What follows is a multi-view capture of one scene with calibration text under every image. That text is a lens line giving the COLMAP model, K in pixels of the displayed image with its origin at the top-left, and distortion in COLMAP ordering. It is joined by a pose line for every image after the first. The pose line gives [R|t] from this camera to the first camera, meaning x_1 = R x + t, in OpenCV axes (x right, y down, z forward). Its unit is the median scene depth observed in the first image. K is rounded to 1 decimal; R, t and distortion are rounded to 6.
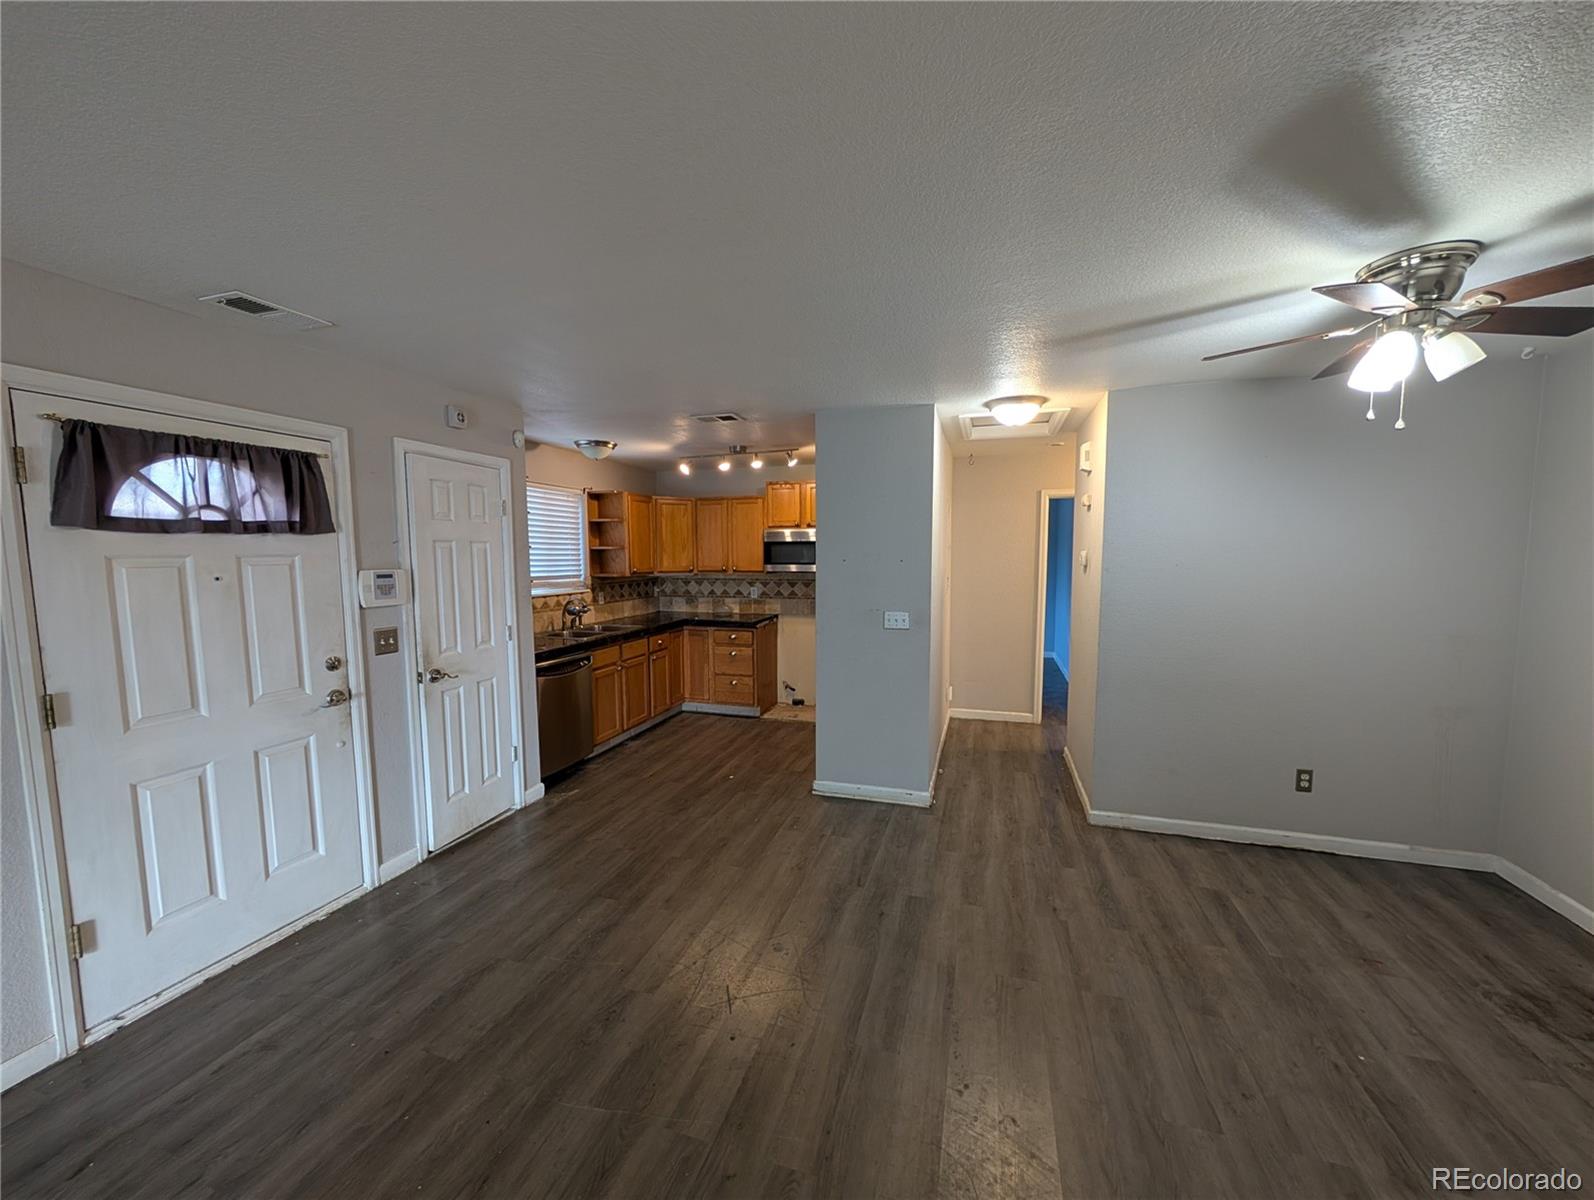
lens RADIAL K [[606.4, 0, 797.7], [0, 606.4, 607.9], [0, 0, 1]] dist [-0.002351, 0.000322]
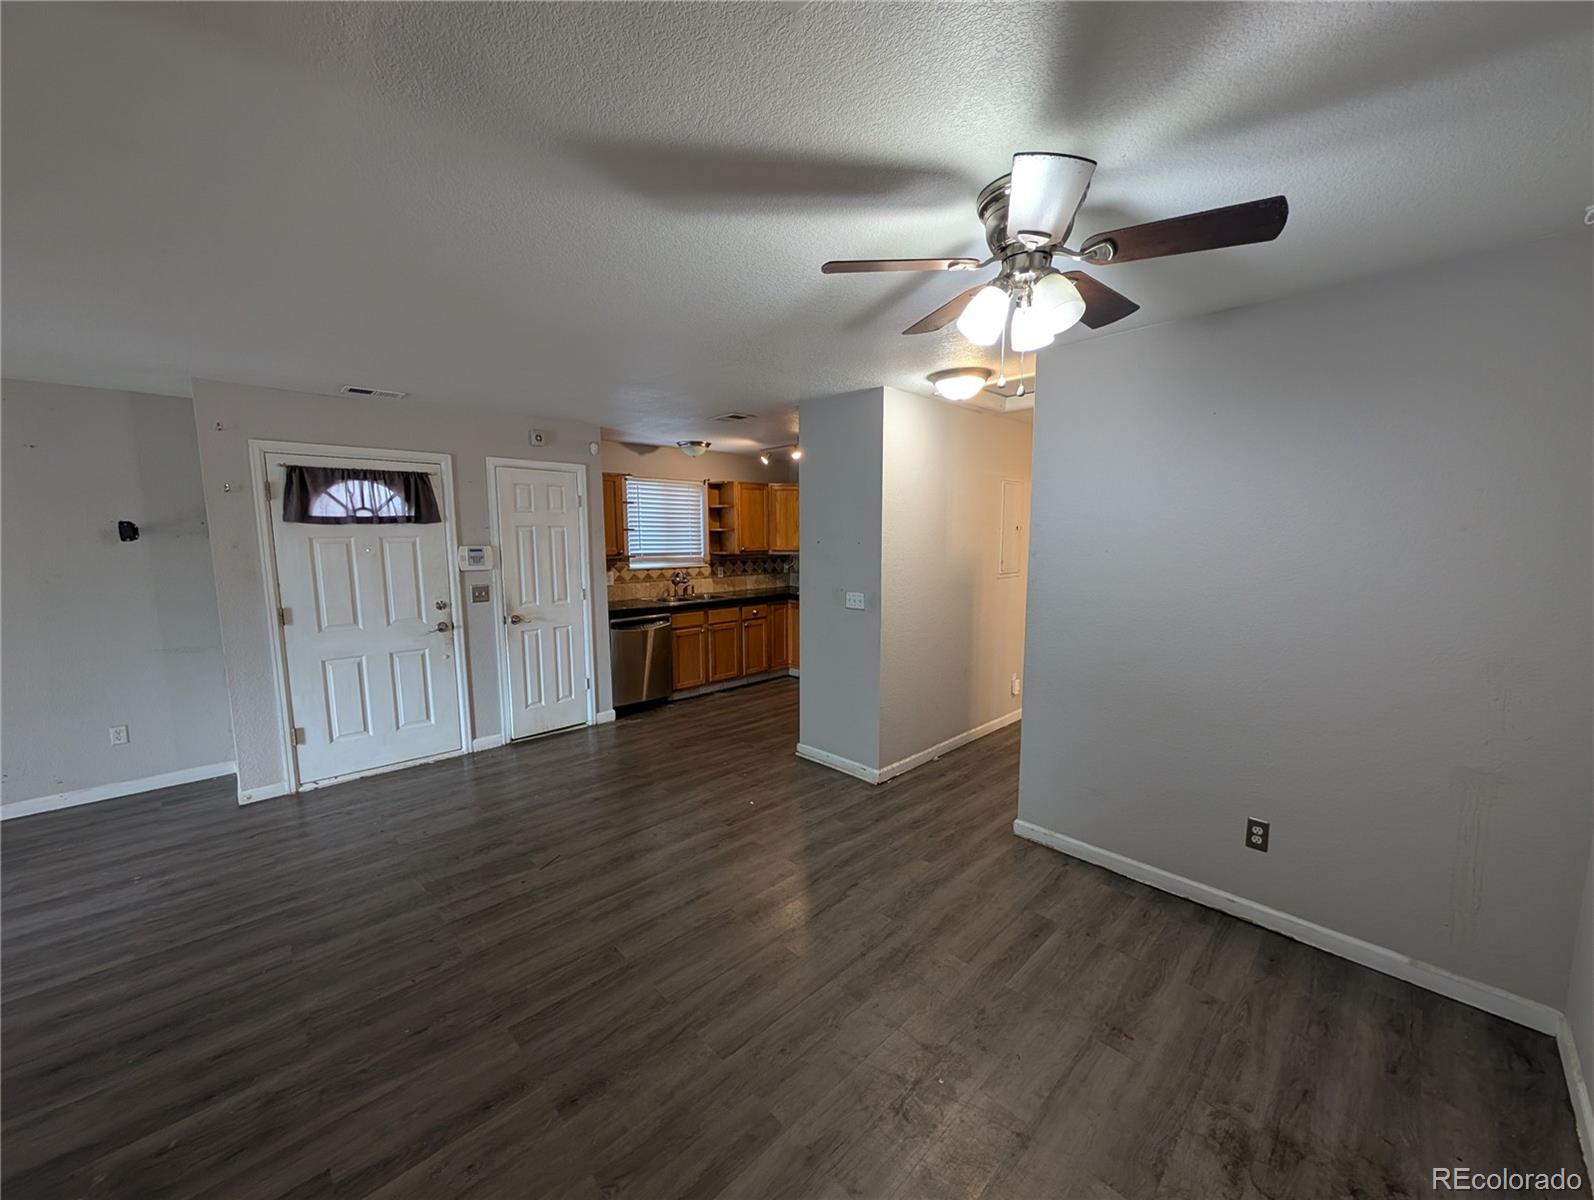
lens RADIAL K [[606.4, 0, 797.7], [0, 606.4, 607.9], [0, 0, 1]] dist [-0.002351, 0.000322]
pose [[0.875654, 0.060676, -0.479112, 0.564687], [-0.044198, 0.997981, 0.045608, -0.010190], [0.480913, -0.018761, 0.876568, 0.042262]]
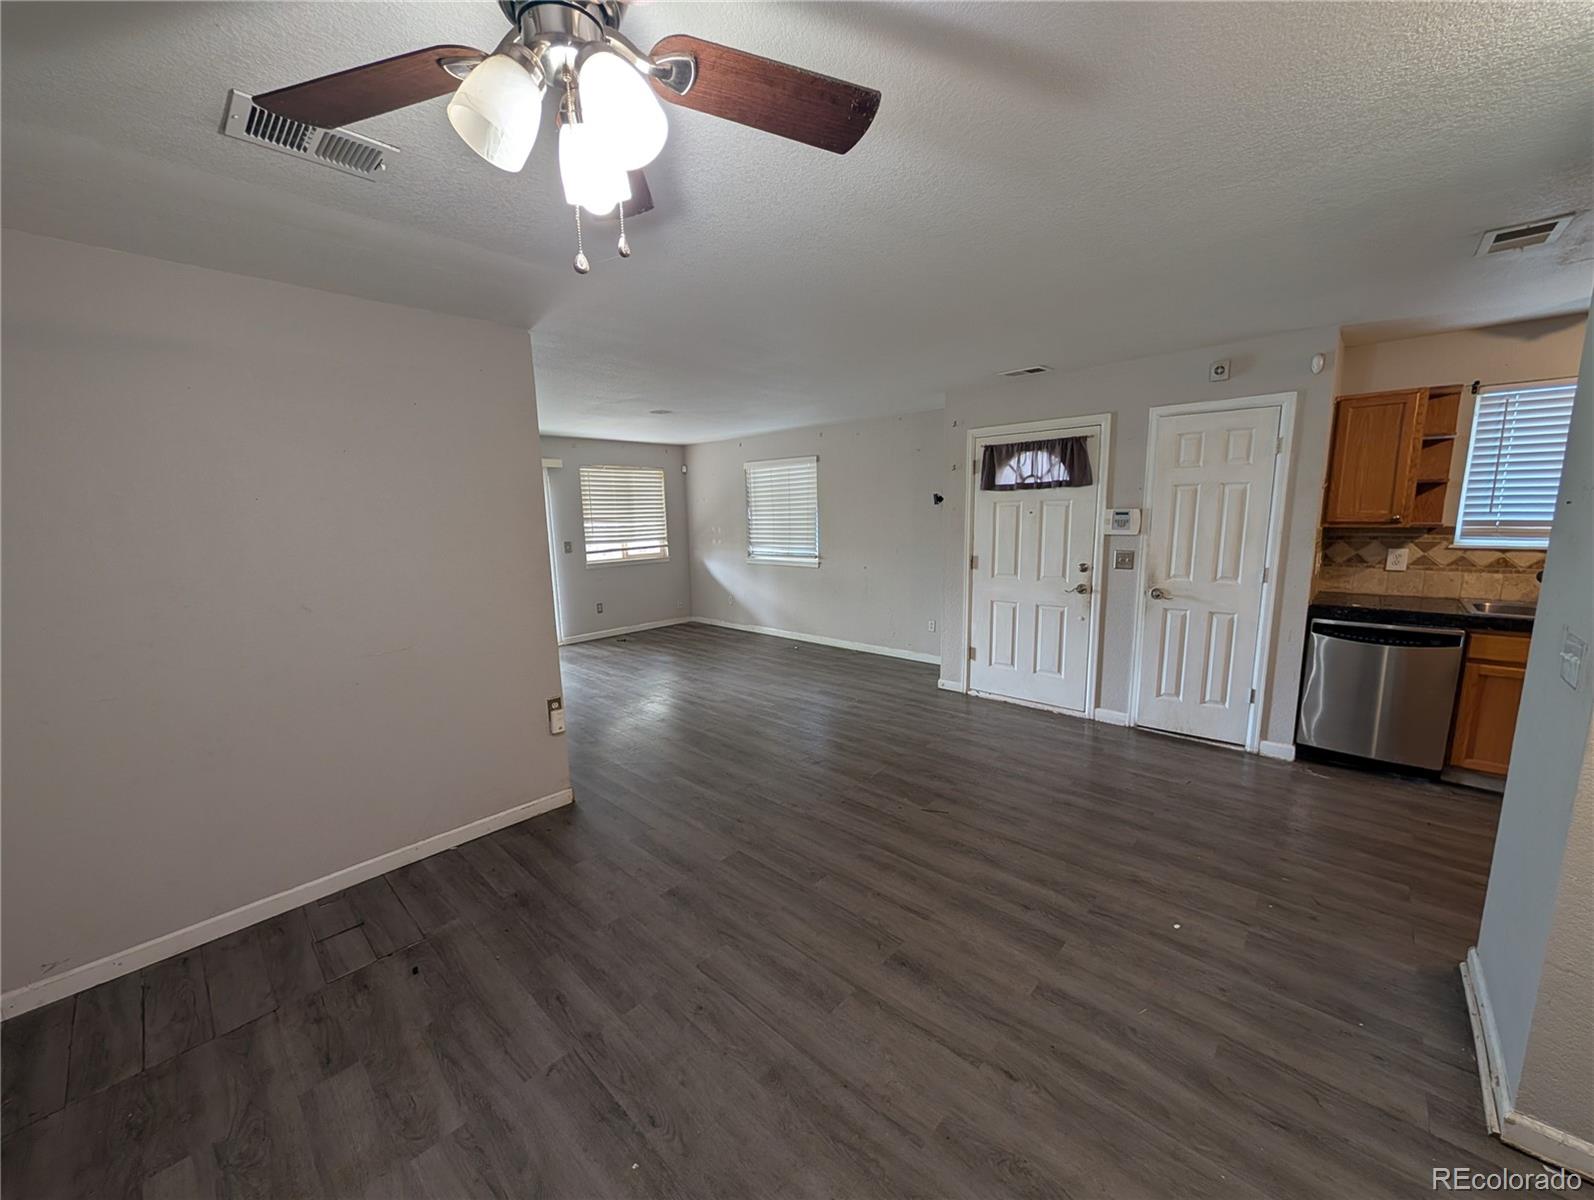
lens RADIAL K [[606.4, 0, 797.7], [0, 606.4, 607.9], [0, 0, 1]] dist [-0.002351, 0.000322]
pose [[-0.433212, 0.163017, -0.886427, 0.700153], [-0.053390, 0.977138, 0.205792, -0.065434], [0.899710, 0.136478, -0.414604, 0.698742]]
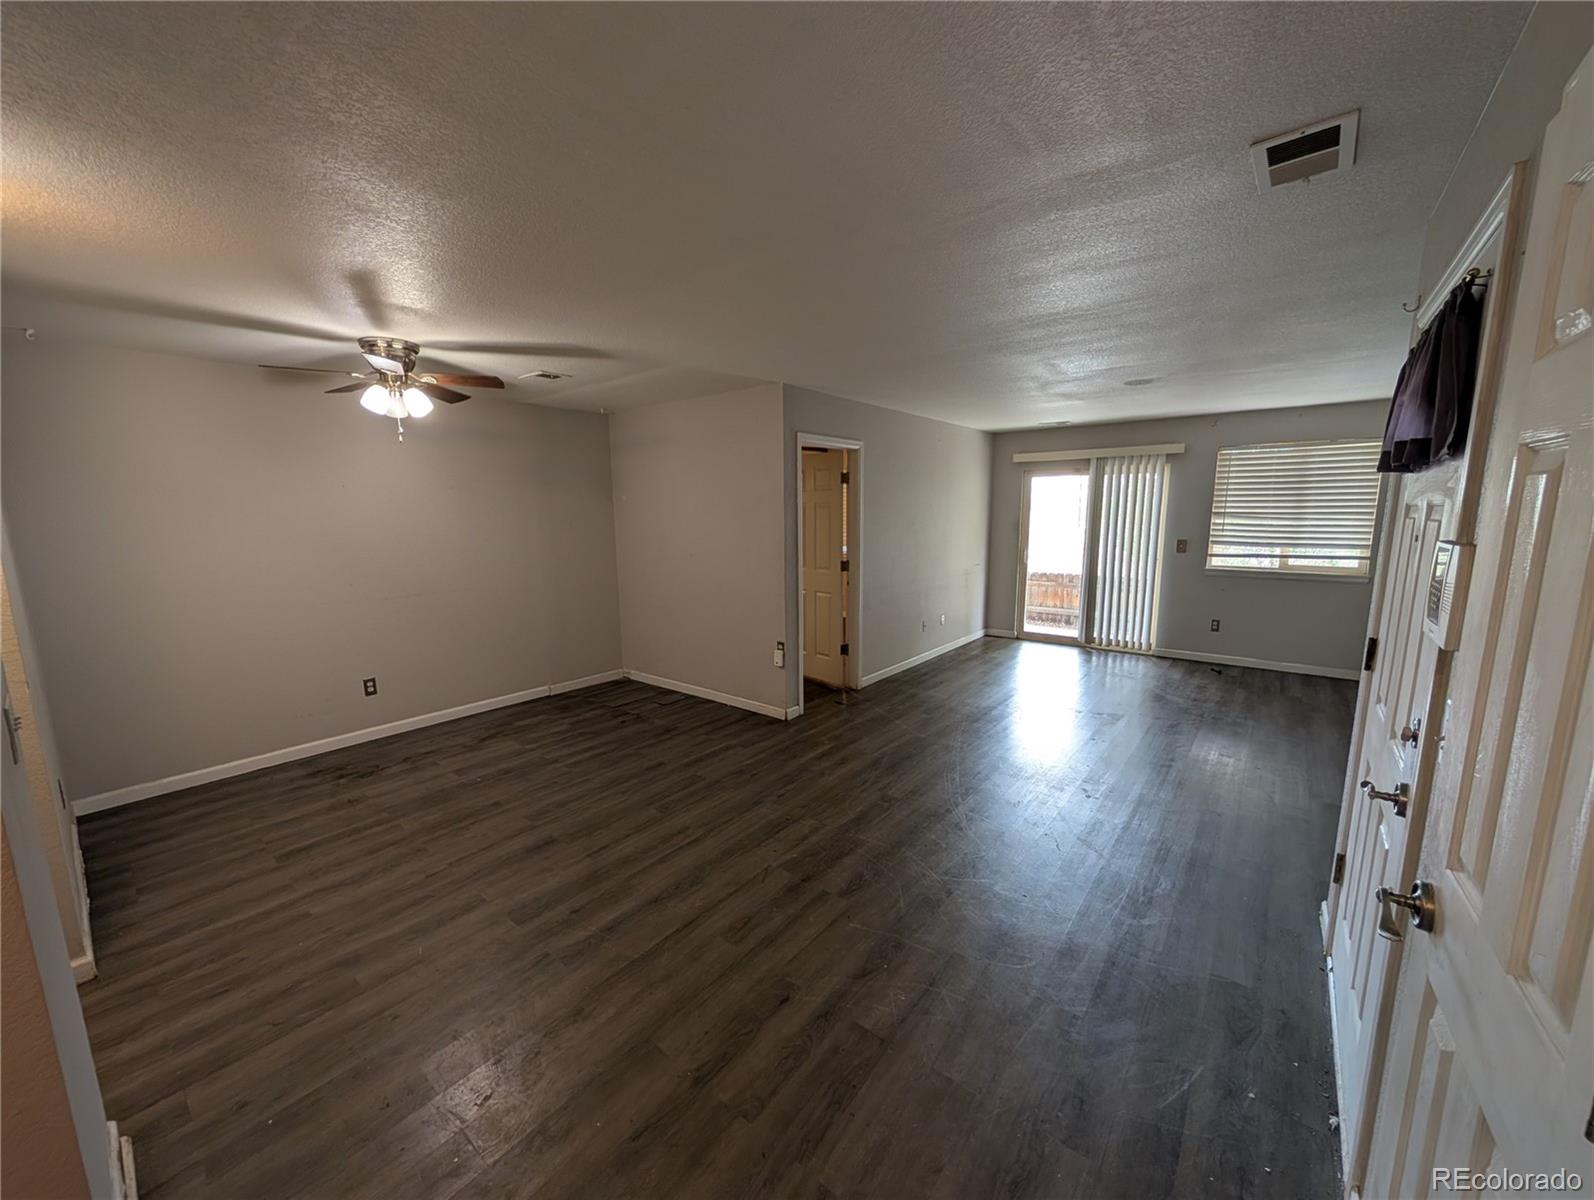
lens RADIAL K [[606.4, 0, 797.7], [0, 606.4, 607.9], [0, 0, 1]] dist [-0.002351, 0.000322]
pose [[-0.931749, -0.043158, 0.360530, -0.335688], [0.047556, 0.969854, 0.239002, -0.097217], [-0.359976, 0.239836, -0.901608, 1.105831]]
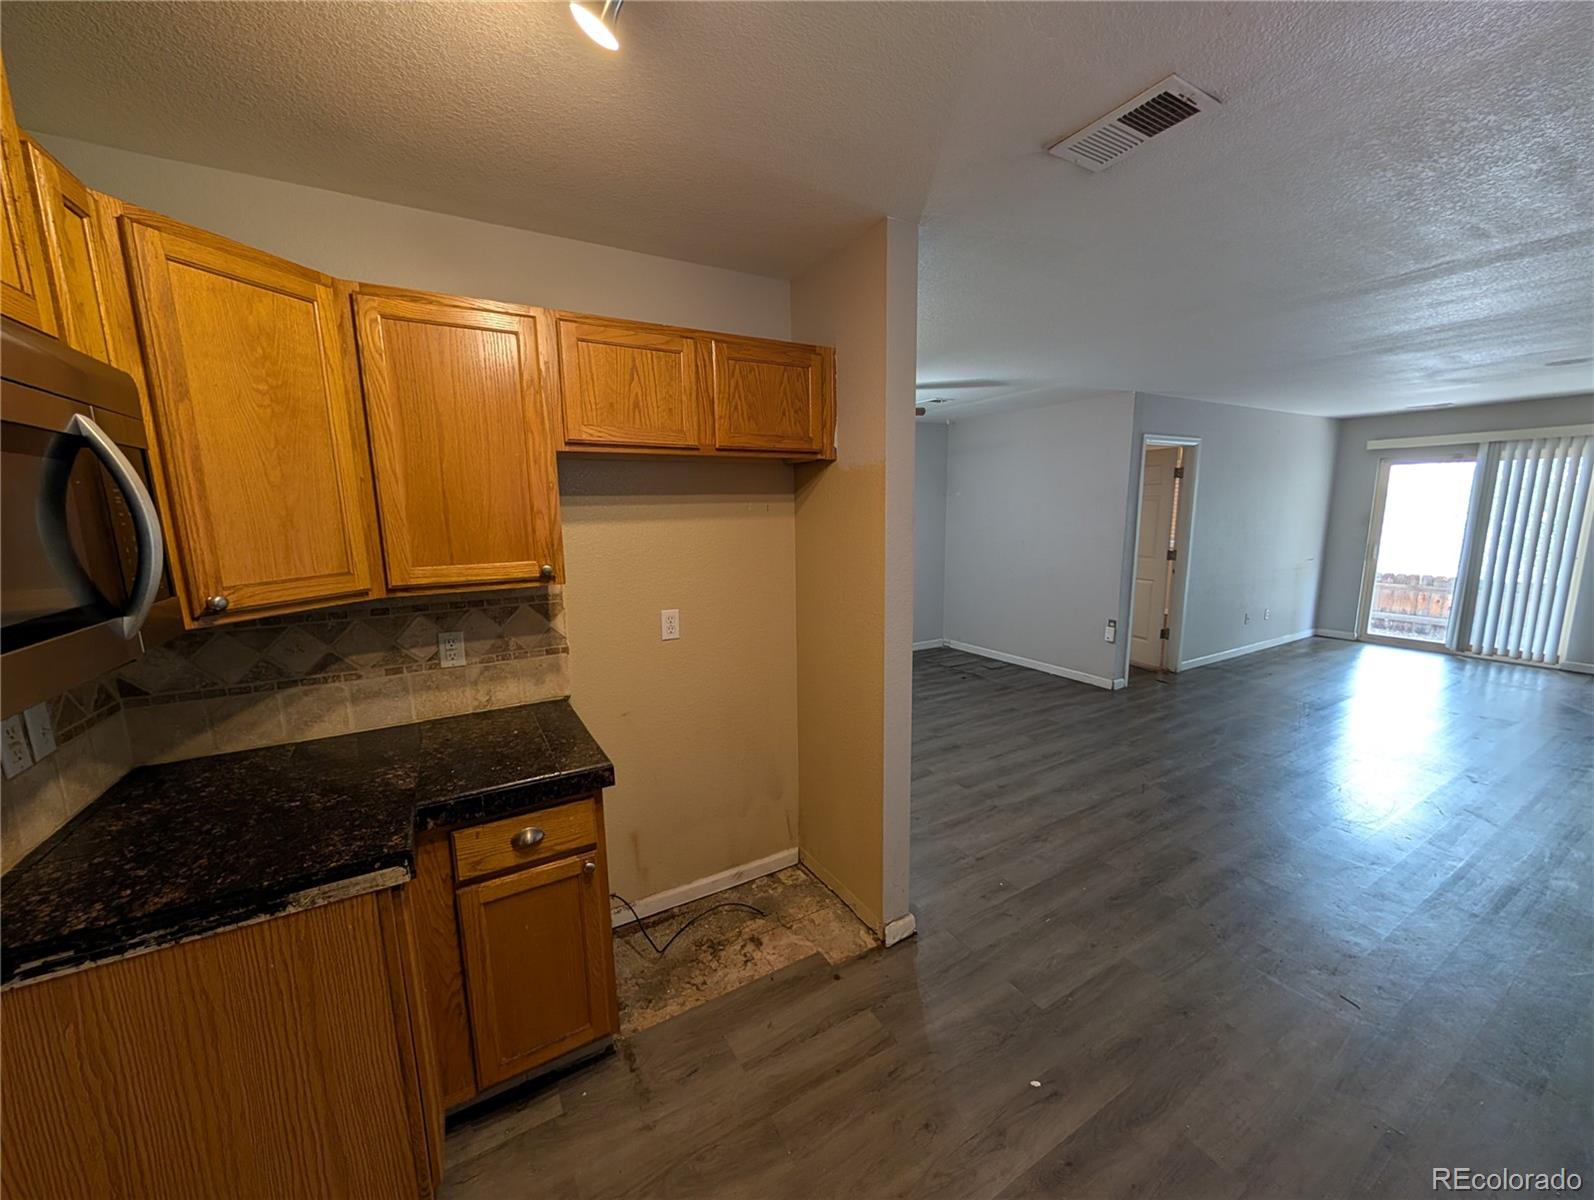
lens RADIAL K [[607.8, 0, 799.8], [0, 607.8, 606.4], [0, 0, 1]] dist [0.001452, 0.000270]
pose [[-0.742230, -0.091978, 0.663803, -0.257086], [0.079450, 0.971473, 0.223446, -0.136274], [-0.665419, 0.218587, -0.713749, 1.481142]]
